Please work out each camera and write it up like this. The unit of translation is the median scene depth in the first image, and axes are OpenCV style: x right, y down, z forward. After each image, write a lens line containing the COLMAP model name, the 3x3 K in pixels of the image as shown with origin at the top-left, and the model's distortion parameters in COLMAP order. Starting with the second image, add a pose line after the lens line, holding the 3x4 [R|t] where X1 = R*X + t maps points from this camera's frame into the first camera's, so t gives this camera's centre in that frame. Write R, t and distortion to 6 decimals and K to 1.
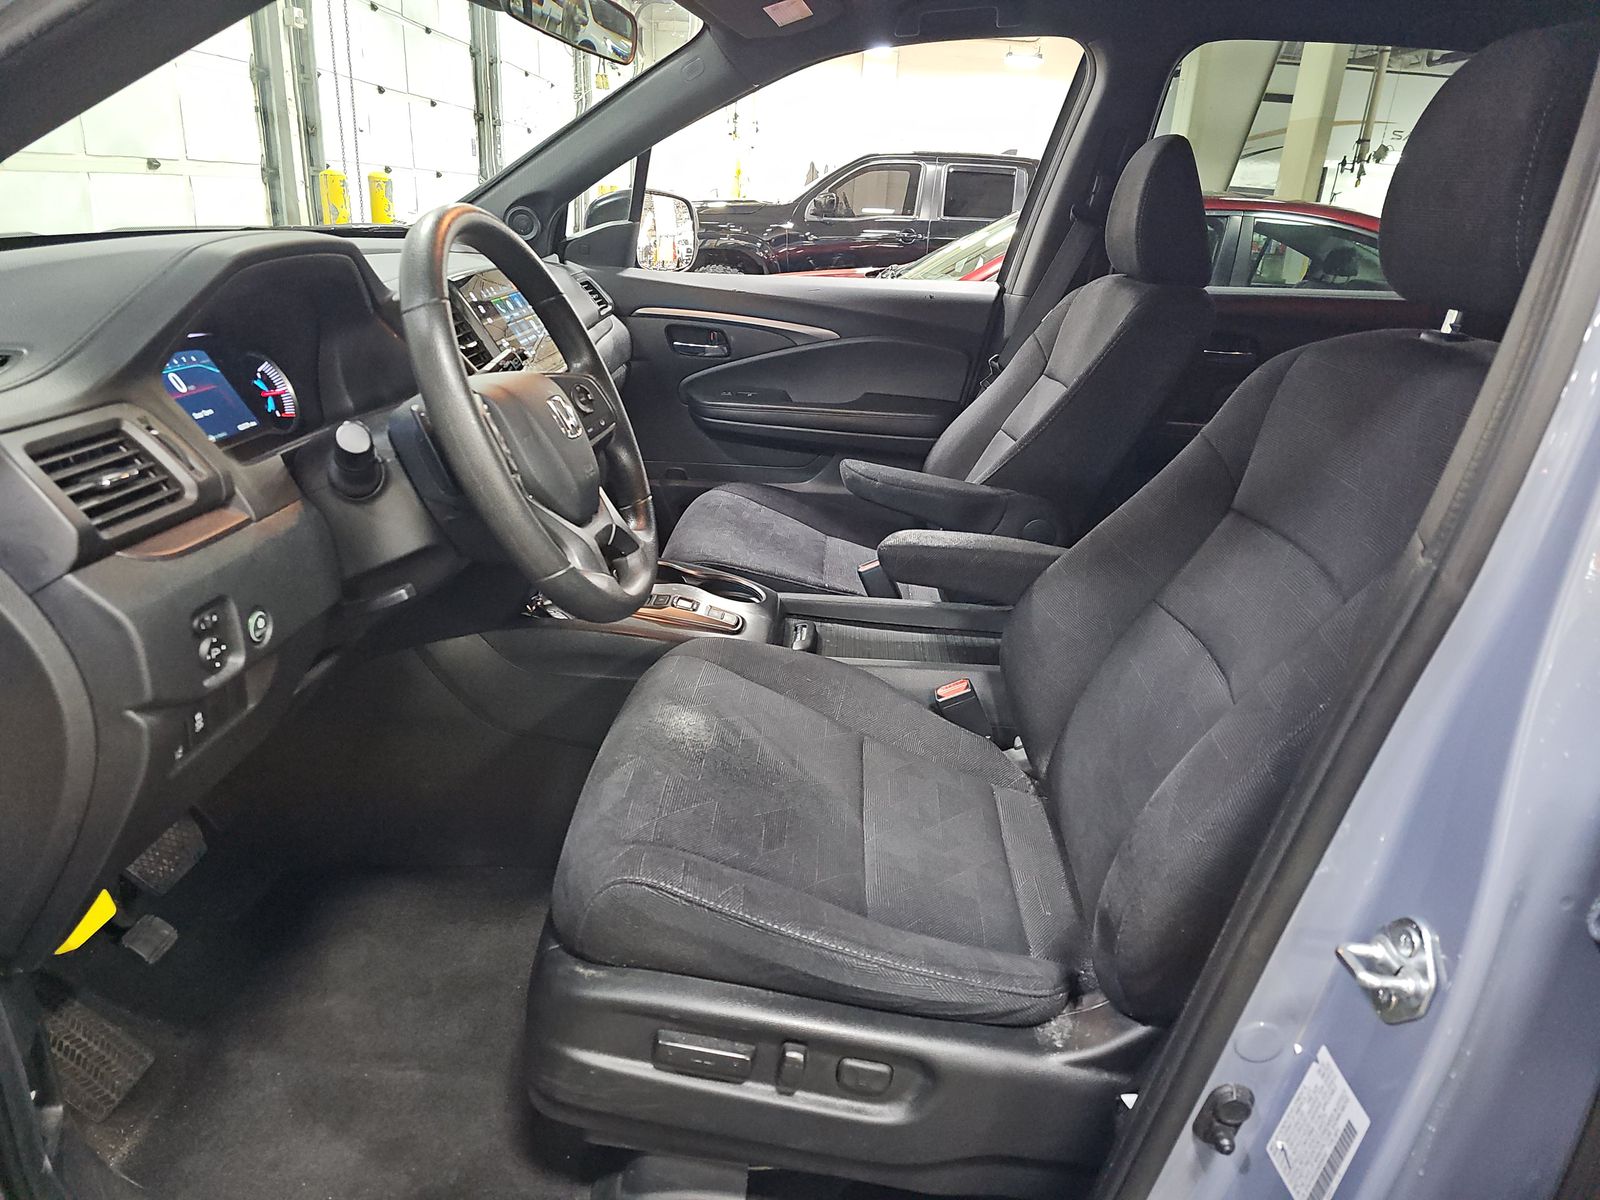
lens RADIAL K [[1048.9, 0, 800.0], [0, 1048.9, 600.0], [0, 0, 1]] dist [0.072497, -0.096172]
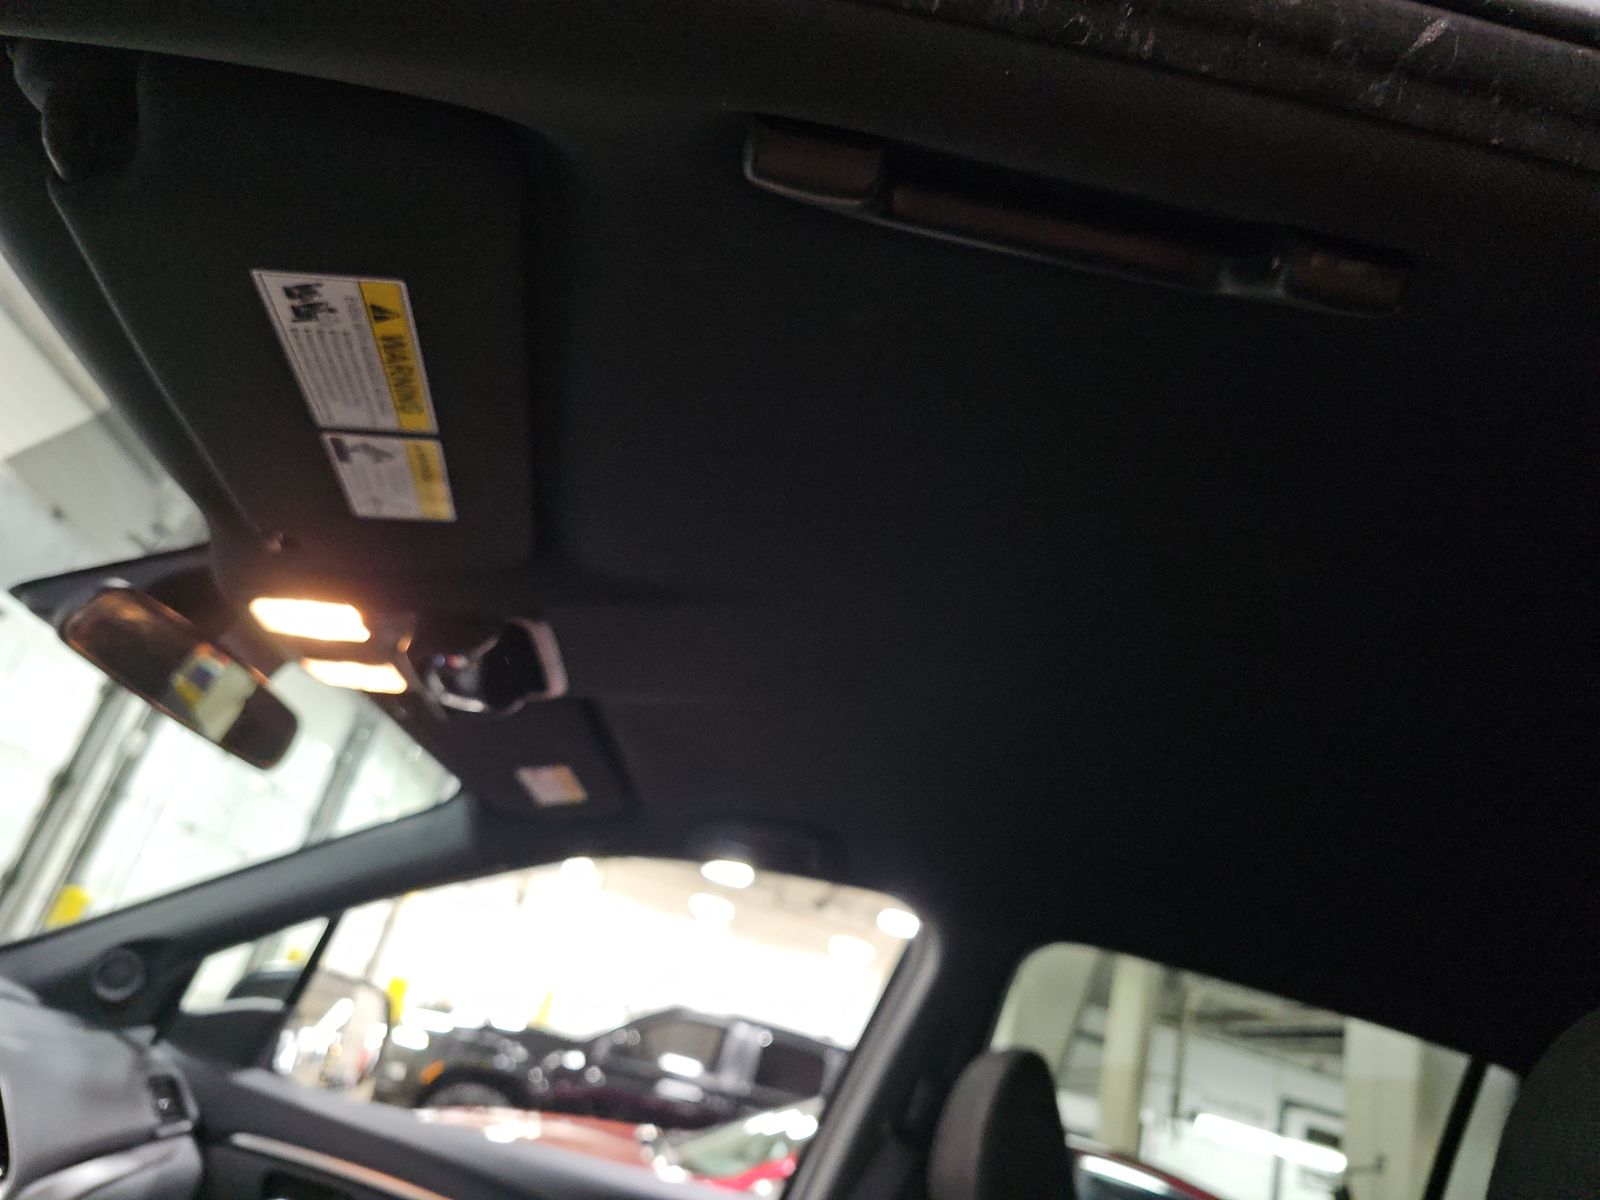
lens RADIAL K [[1048.9, 0, 800.0], [0, 1048.9, 600.0], [0, 0, 1]] dist [0.072497, -0.096172]
pose [[0.967523, 0.242936, 0.069859, 0.052642], [-0.125941, 0.702884, -0.700066, -0.080704], [-0.219174, 0.668532, 0.710652, 0.202840]]
